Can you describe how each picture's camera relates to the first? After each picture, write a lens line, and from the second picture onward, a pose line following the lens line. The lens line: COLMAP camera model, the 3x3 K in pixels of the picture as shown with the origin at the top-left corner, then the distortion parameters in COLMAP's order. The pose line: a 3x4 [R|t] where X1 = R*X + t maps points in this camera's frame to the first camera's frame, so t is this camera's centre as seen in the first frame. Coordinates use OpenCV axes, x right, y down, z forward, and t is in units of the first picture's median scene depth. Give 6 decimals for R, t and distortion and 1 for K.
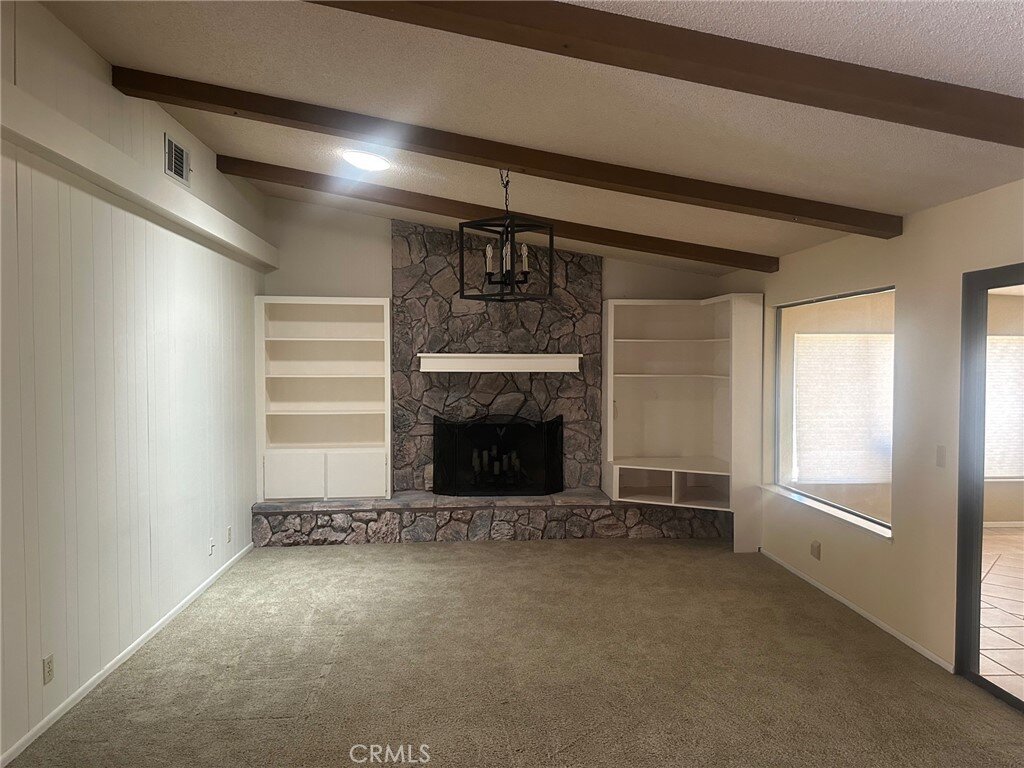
lens RADIAL K [[723.6, 0, 509.0], [0, 723.6, 390.0], [0, 0, 1]] dist [0.175645, -0.208454]
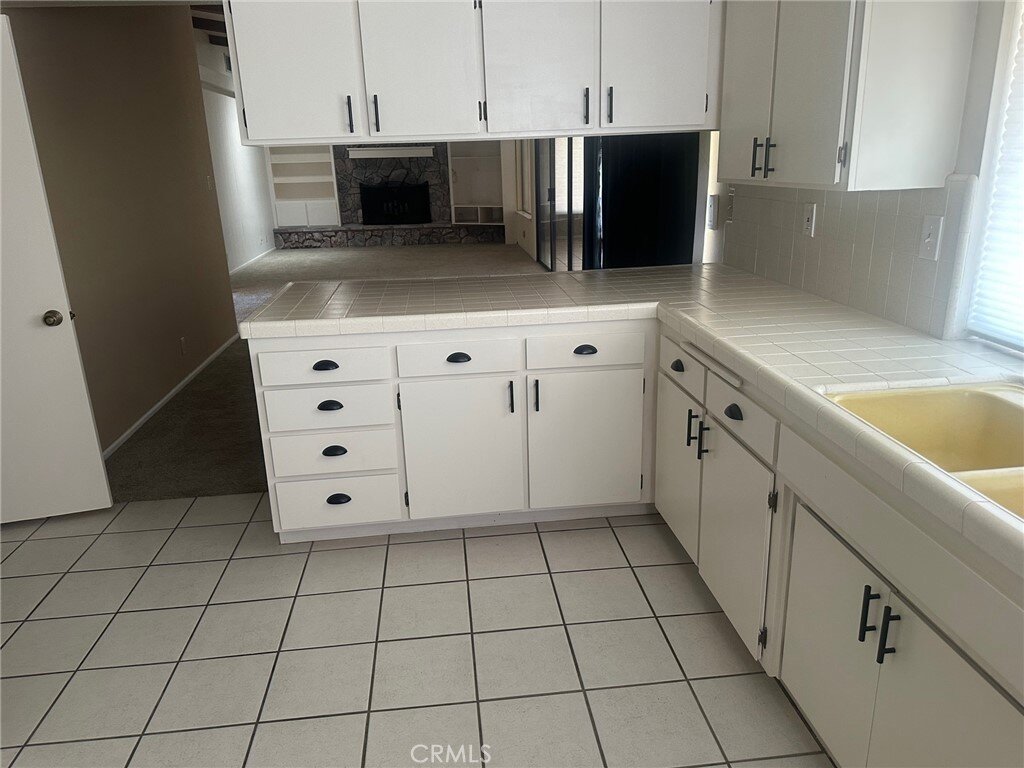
lens RADIAL K [[723.6, 0, 509.0], [0, 723.6, 390.0], [0, 0, 1]] dist [0.175645, -0.208454]
pose [[0.998957, -0.042131, 0.017589, 0.241828], [0.035942, 0.963291, 0.266043, 0.061060], [-0.028152, -0.265134, 0.963801, -1.068676]]
